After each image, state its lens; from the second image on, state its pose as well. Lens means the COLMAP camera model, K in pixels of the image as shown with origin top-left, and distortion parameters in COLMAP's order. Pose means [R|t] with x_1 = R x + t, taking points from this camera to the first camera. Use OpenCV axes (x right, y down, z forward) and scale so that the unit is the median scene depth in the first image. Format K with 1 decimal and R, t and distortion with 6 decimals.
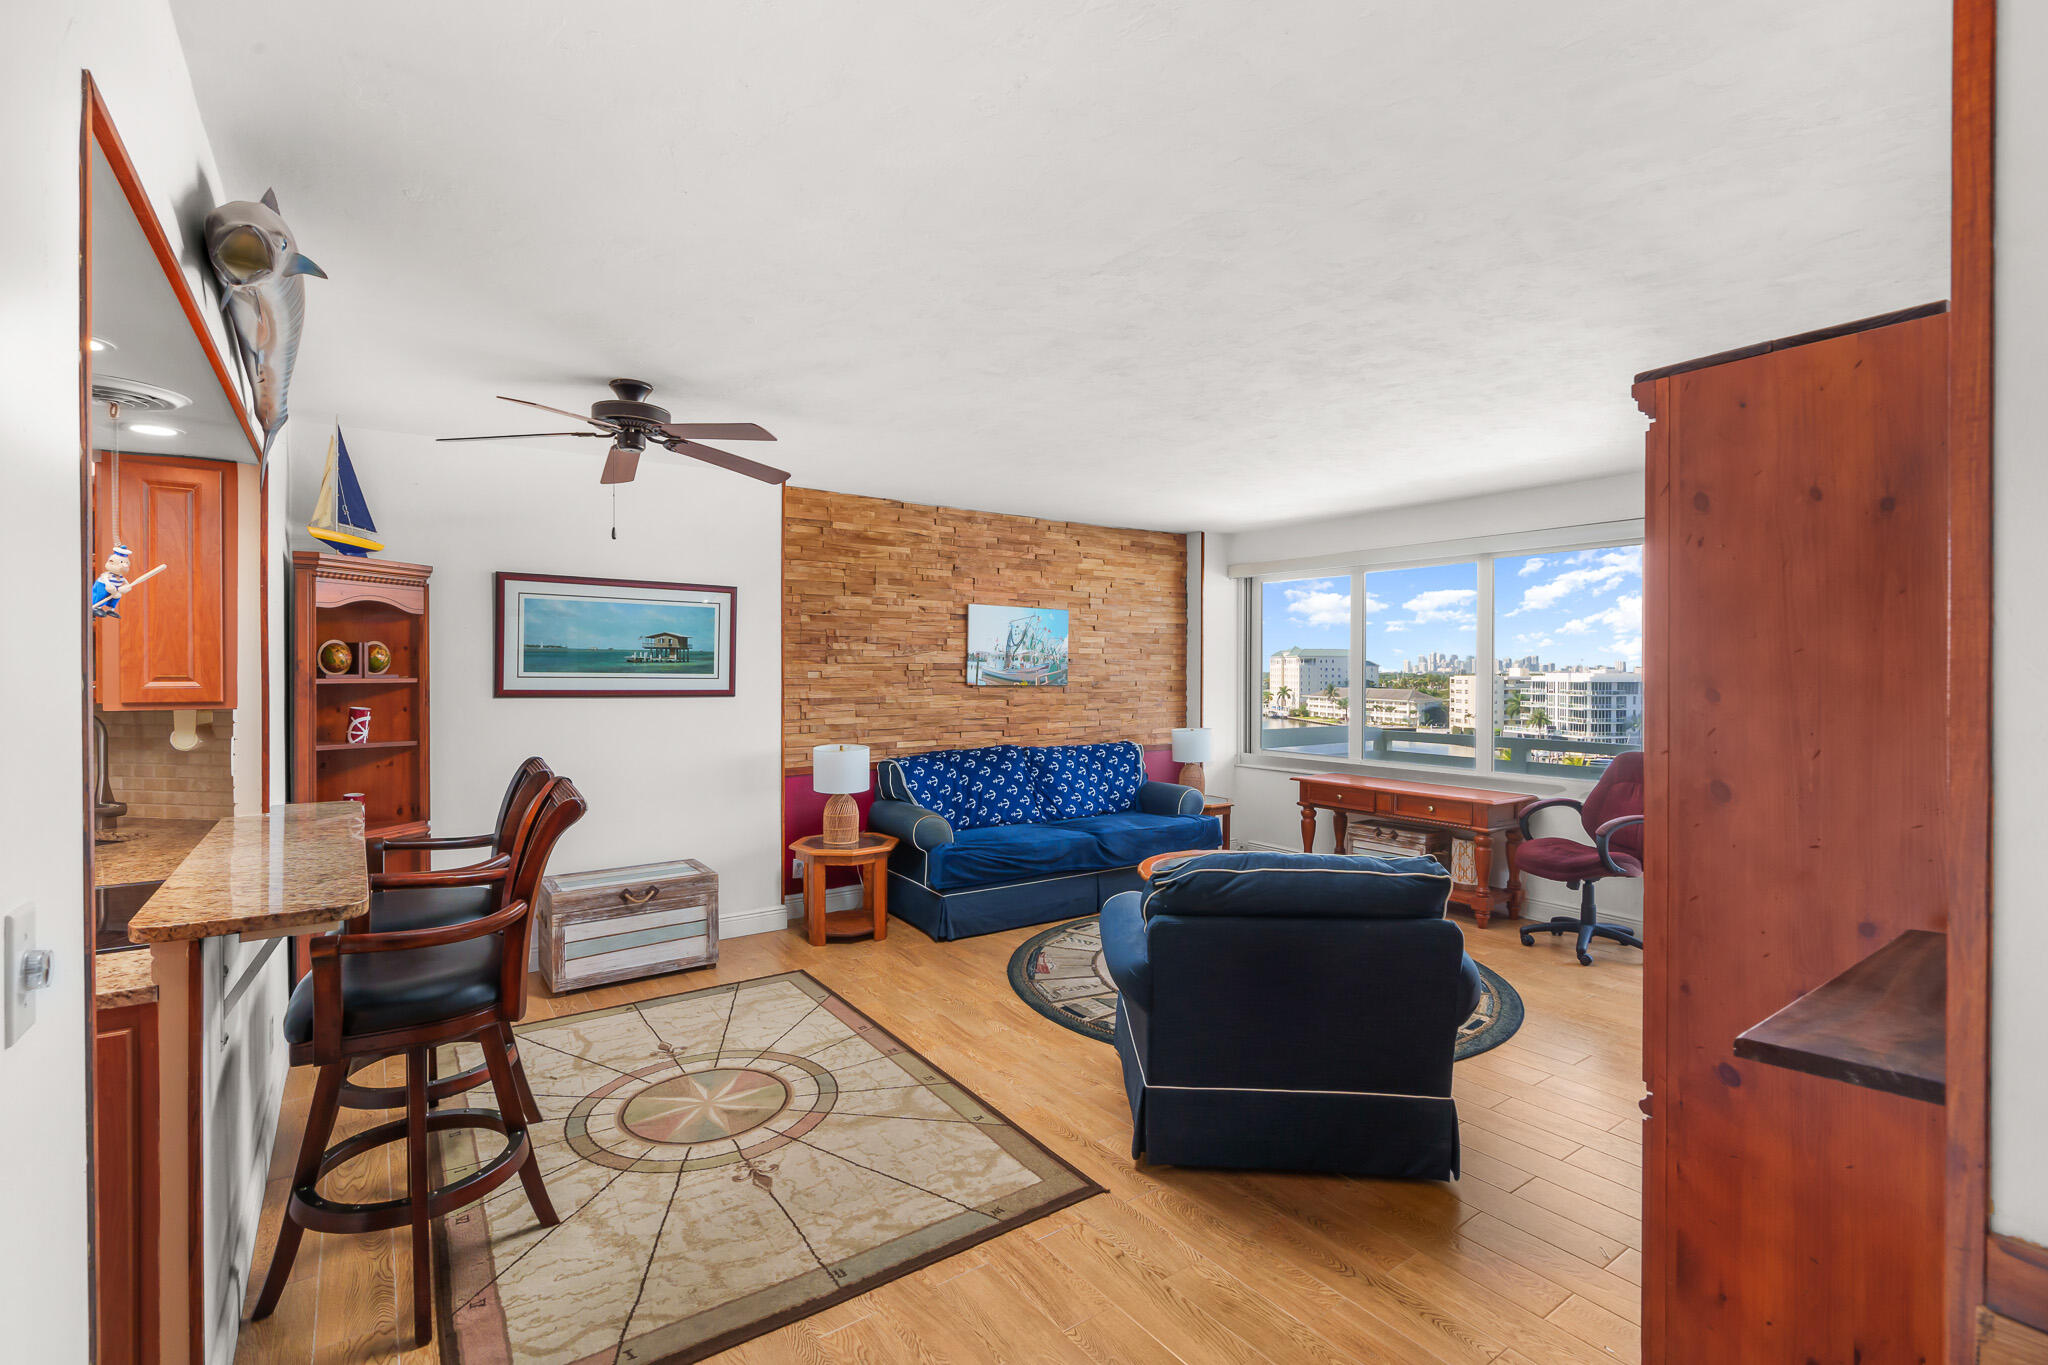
lens RADIAL K [[925.6, 0, 1020.8], [0, 925.6, 680.1], [0, 0, 1]] dist [-0.005854, 0.001744]
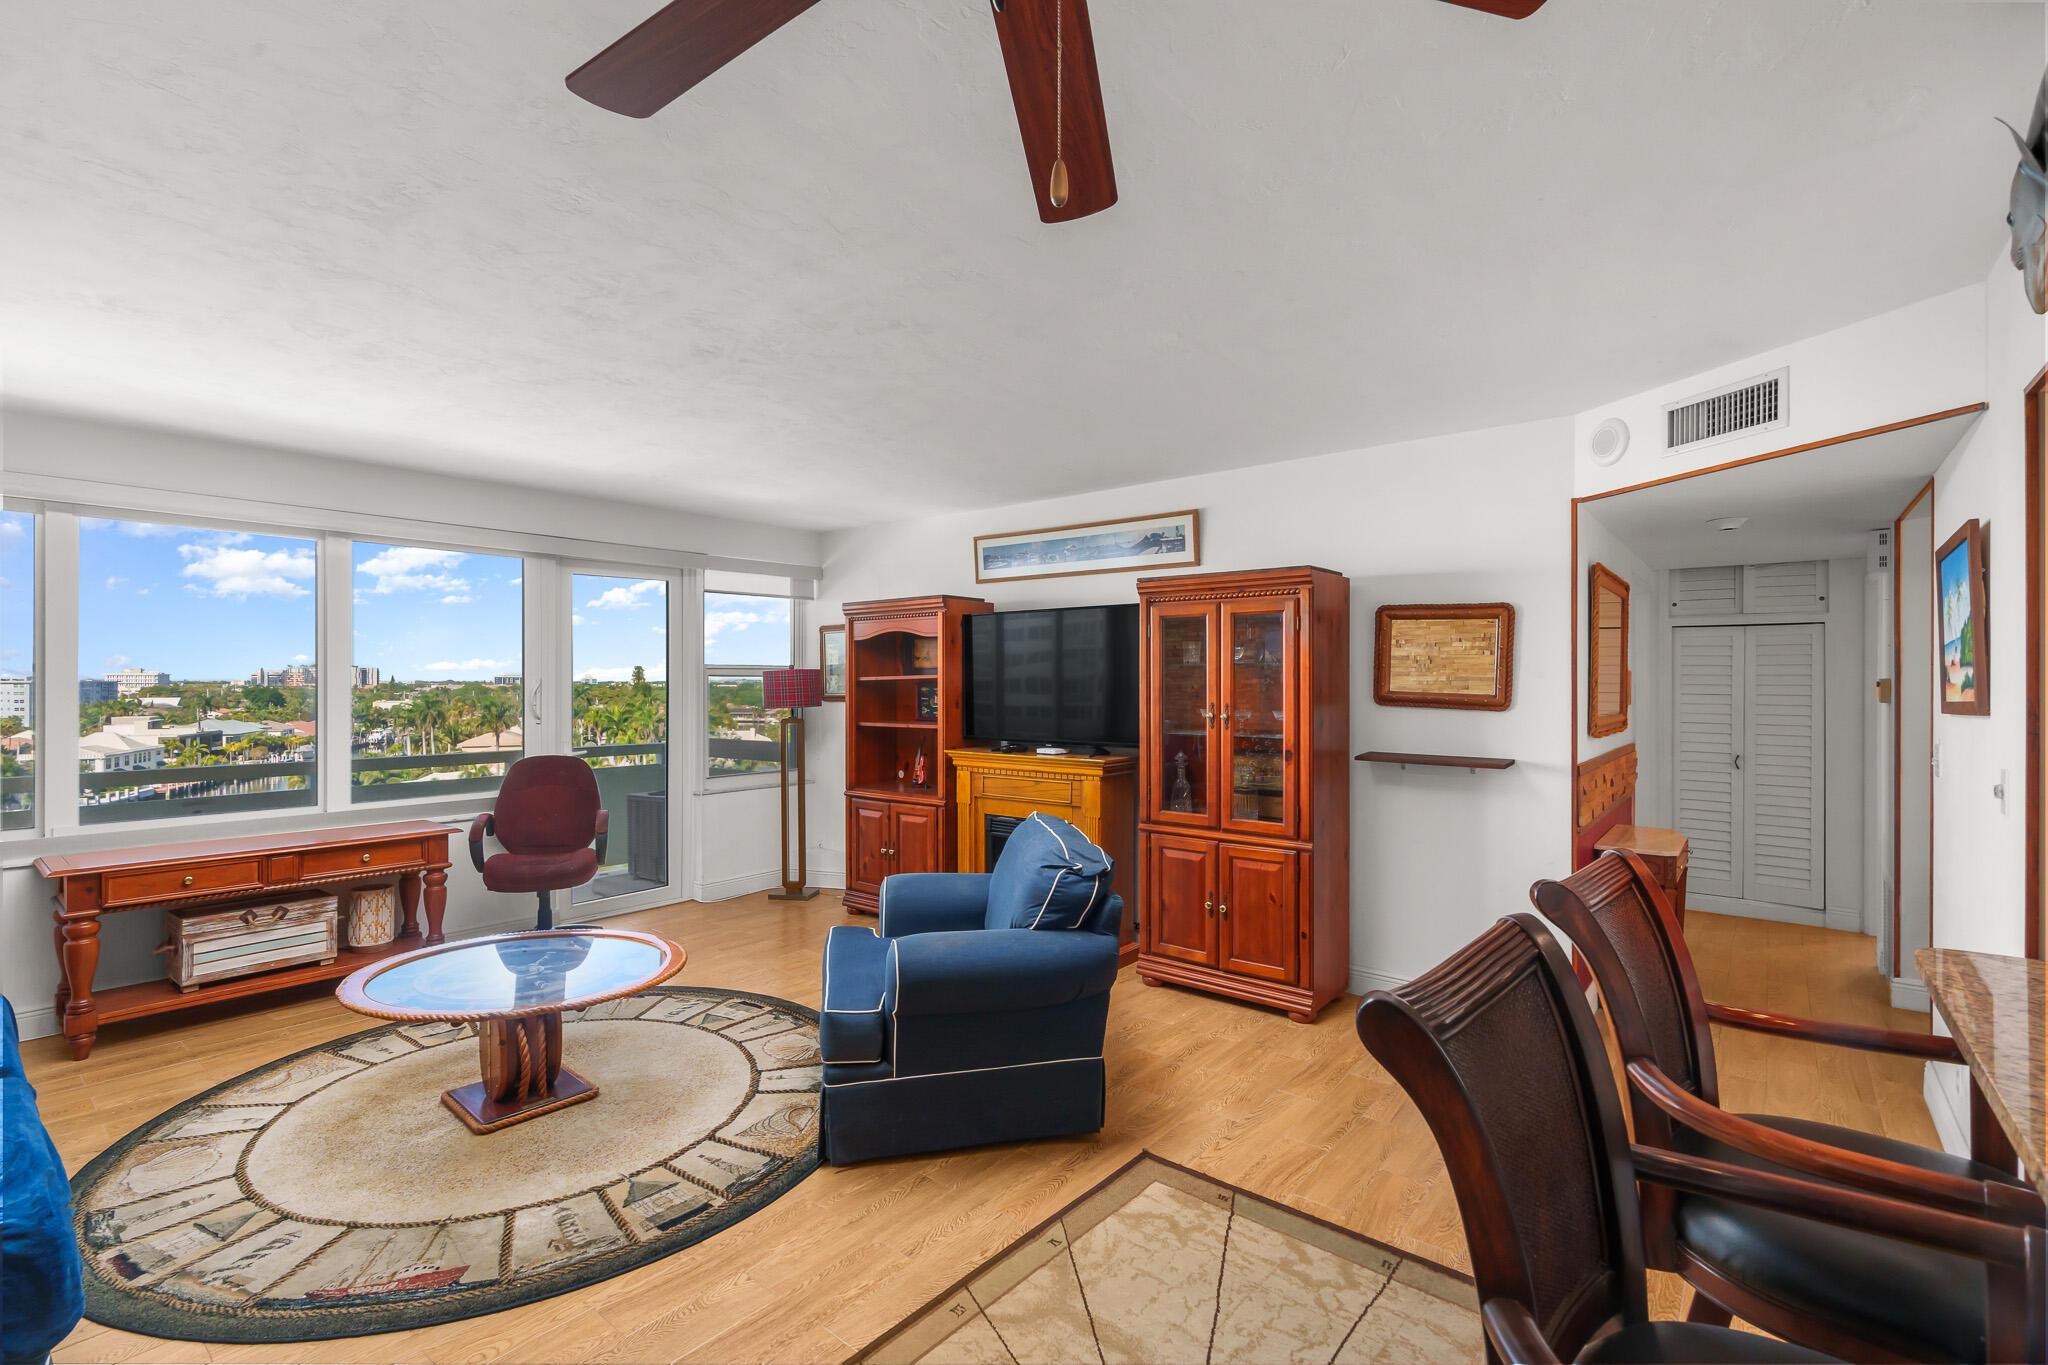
lens RADIAL K [[925.6, 0, 1020.8], [0, 925.6, 680.1], [0, 0, 1]] dist [-0.005854, 0.001744]
pose [[-0.263082, -0.001479, 0.964772, -0.514252], [0.008218, 0.999959, 0.003774, -0.008271], [-0.964739, 0.008921, -0.263059, 0.788883]]
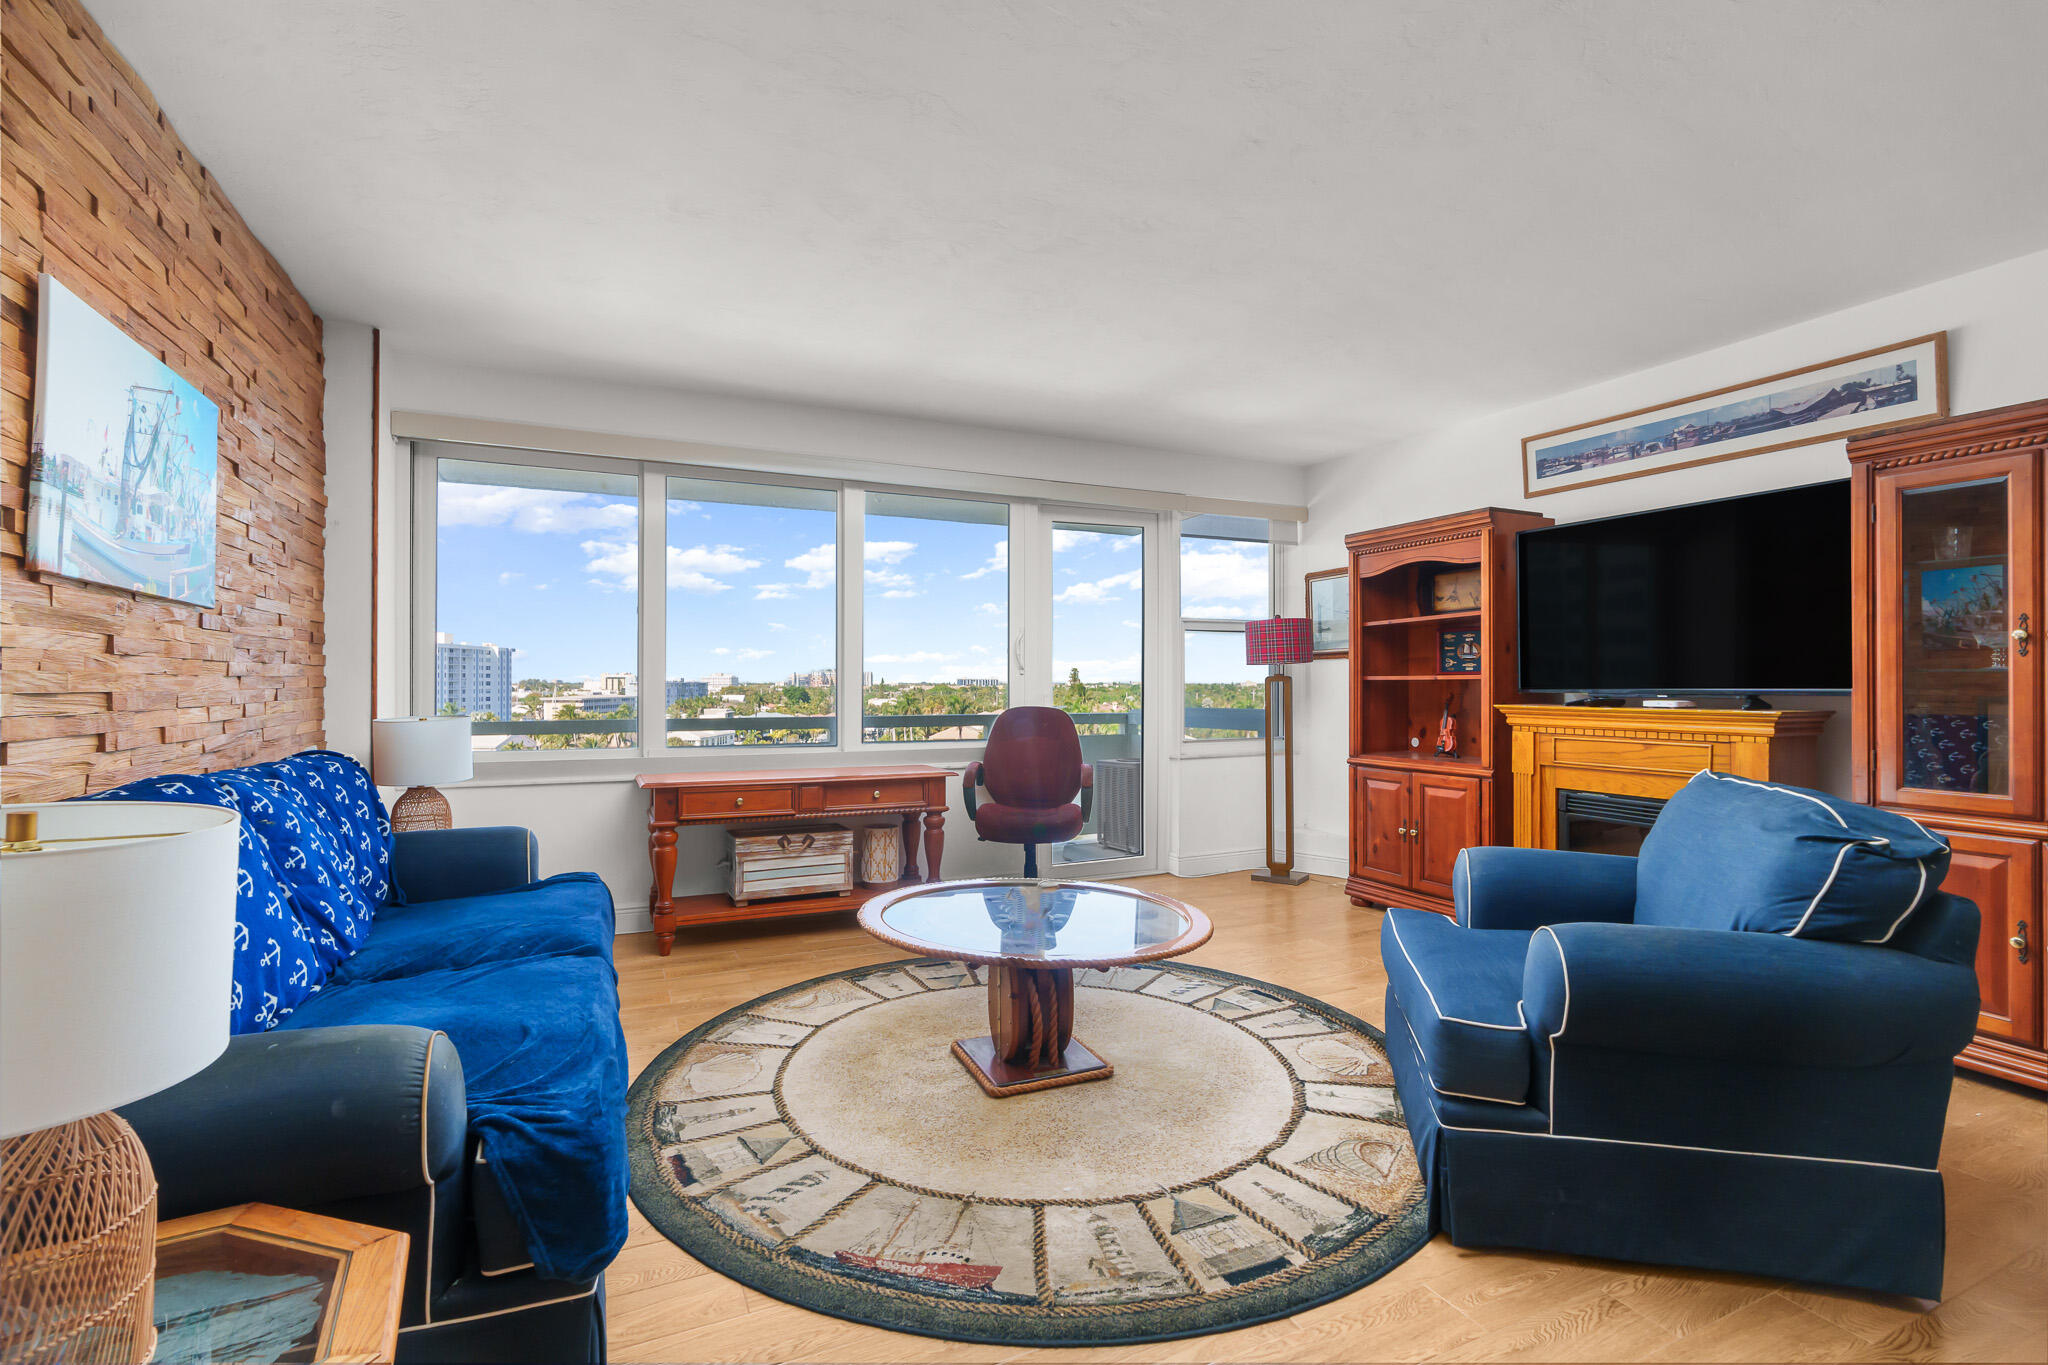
lens RADIAL K [[924.6, 0, 1015.8], [0, 924.6, 682.4], [0, 0, 1]] dist [-0.010130, 0.000698]
pose [[0.186499, -0.001886, 0.982453, -0.348693], [0.009323, 0.999957, 0.000150, 0.053451], [-0.982411, 0.009132, 0.186508, 0.863508]]
